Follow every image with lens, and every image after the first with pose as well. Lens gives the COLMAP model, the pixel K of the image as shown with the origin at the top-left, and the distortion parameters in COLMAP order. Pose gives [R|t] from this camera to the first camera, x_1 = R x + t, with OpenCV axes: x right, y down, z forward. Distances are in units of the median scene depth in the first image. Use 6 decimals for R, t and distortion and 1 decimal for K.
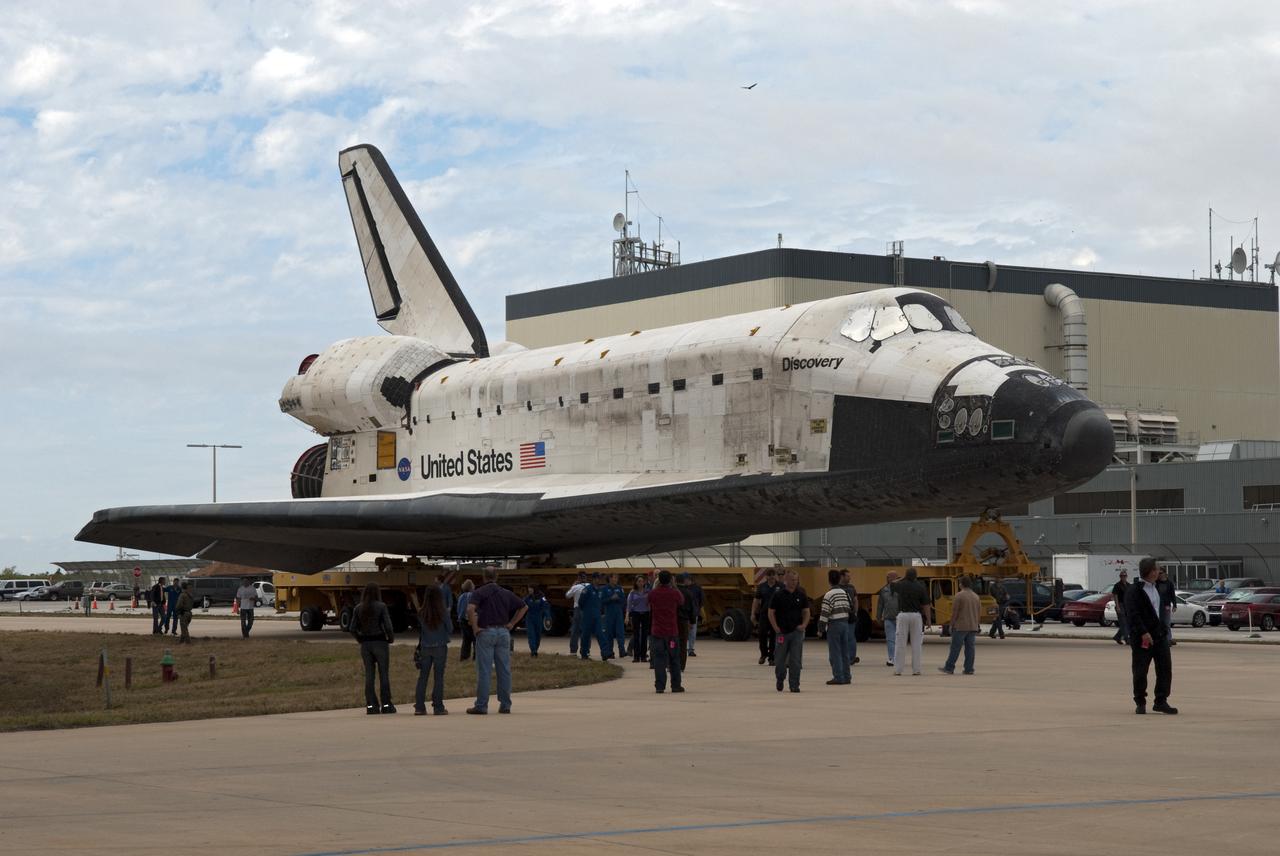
lens RADIAL K [[2820.4, 0, 640.0], [0, 2820.4, 428.0], [0, 0, 1]] dist [0.401243, -0.004082]
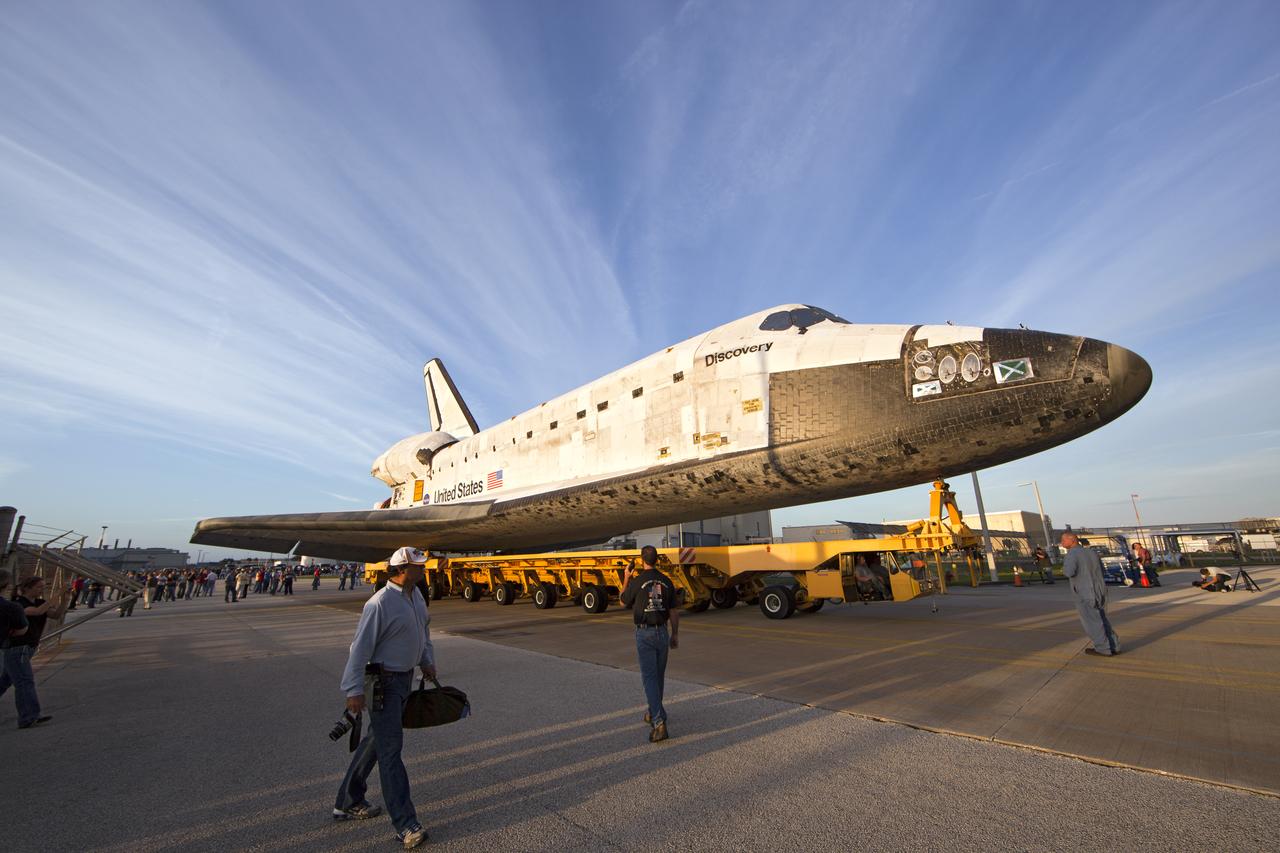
lens RADIAL K [[516.2, 0, 640.0], [0, 516.2, 426.5], [0, 0, 1]] dist [-0.011065, 0.000367]
pose [[0.985330, 0.017004, 0.169812, -0.009404], [0.017108, 0.980170, -0.197417, 0.041710], [-0.169802, 0.197426, 0.965500, 0.785476]]
